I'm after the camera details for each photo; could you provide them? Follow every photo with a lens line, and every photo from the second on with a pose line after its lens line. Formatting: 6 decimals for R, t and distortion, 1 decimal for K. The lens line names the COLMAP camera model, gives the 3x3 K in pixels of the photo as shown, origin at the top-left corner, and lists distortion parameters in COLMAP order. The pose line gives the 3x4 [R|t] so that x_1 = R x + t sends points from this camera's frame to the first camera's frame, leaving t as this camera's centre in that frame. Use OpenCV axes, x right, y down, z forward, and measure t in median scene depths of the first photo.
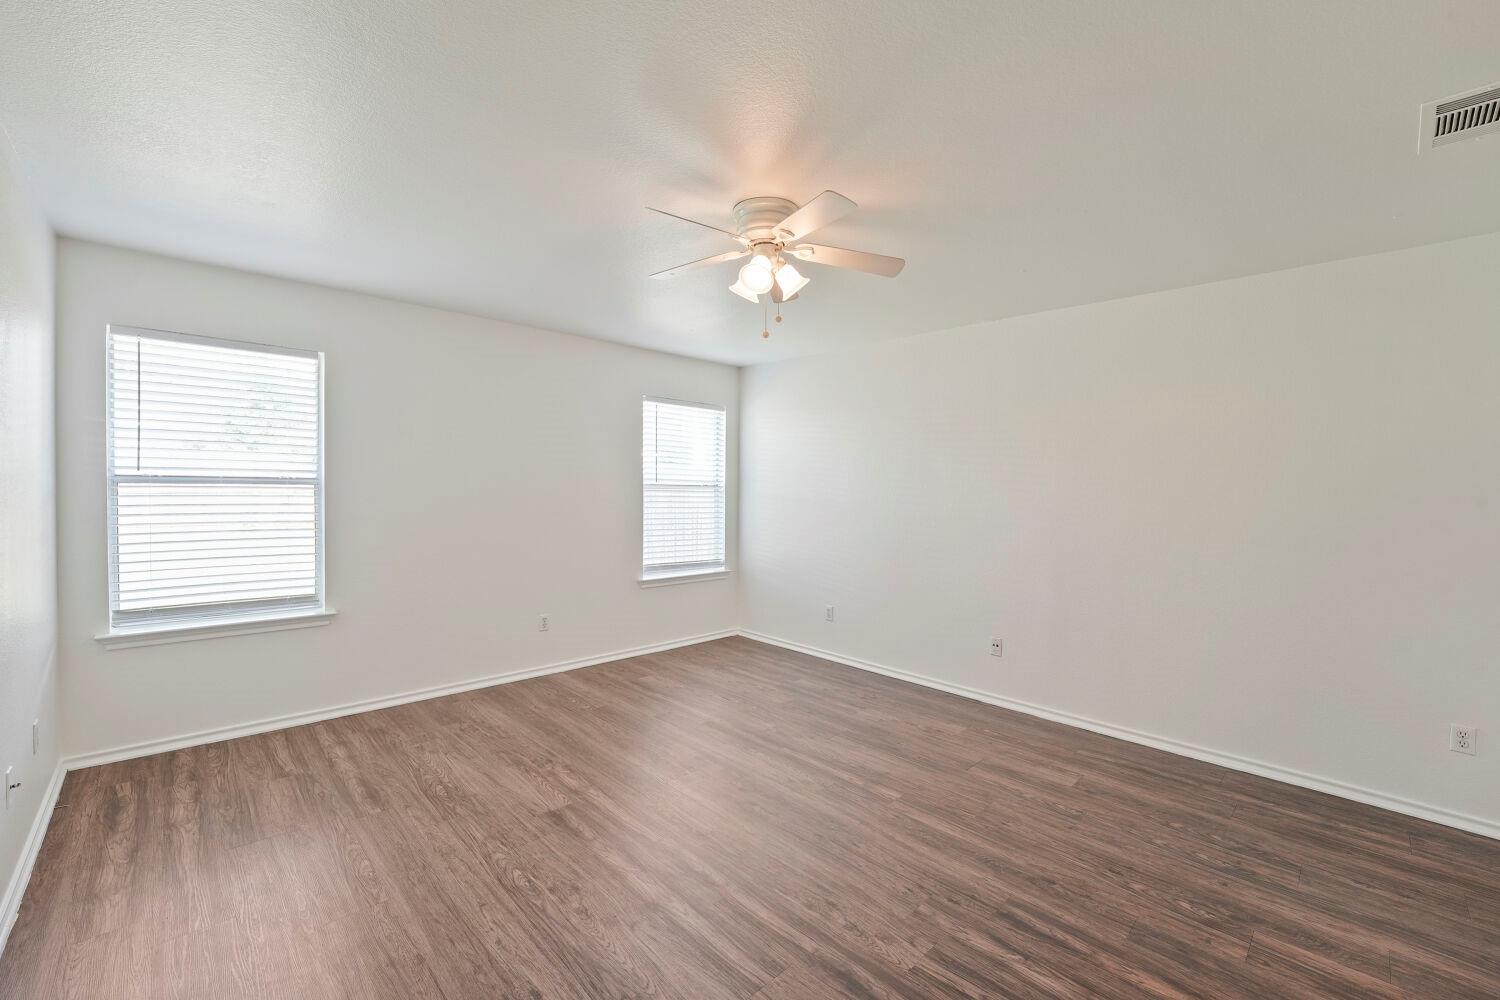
lens RADIAL K [[618.1, 0, 738.0], [0, 618.1, 502.0], [0, 0, 1]] dist [-0.022494, 0.002656]
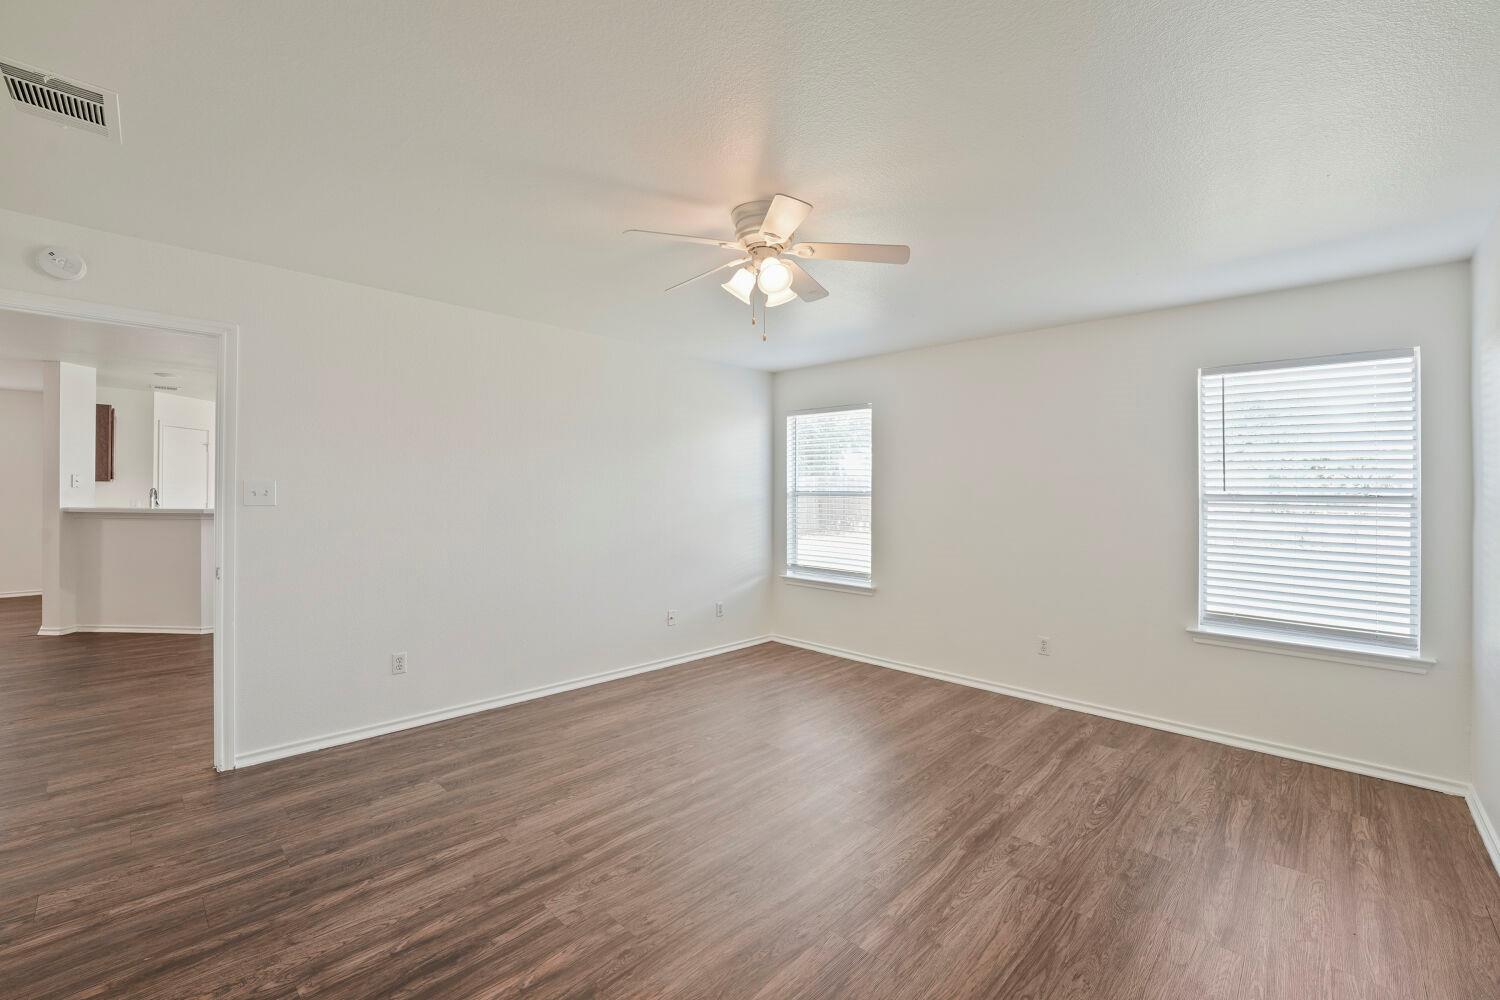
lens RADIAL K [[618.1, 0, 755.2], [0, 618.1, 492.0], [0, 0, 1]] dist [-0.022494, 0.002656]
pose [[0.052480, -0.019698, -0.998428, 0.853153], [-0.033973, 0.999191, -0.021499, 0.003878], [0.998044, 0.035048, 0.051768, 0.765630]]
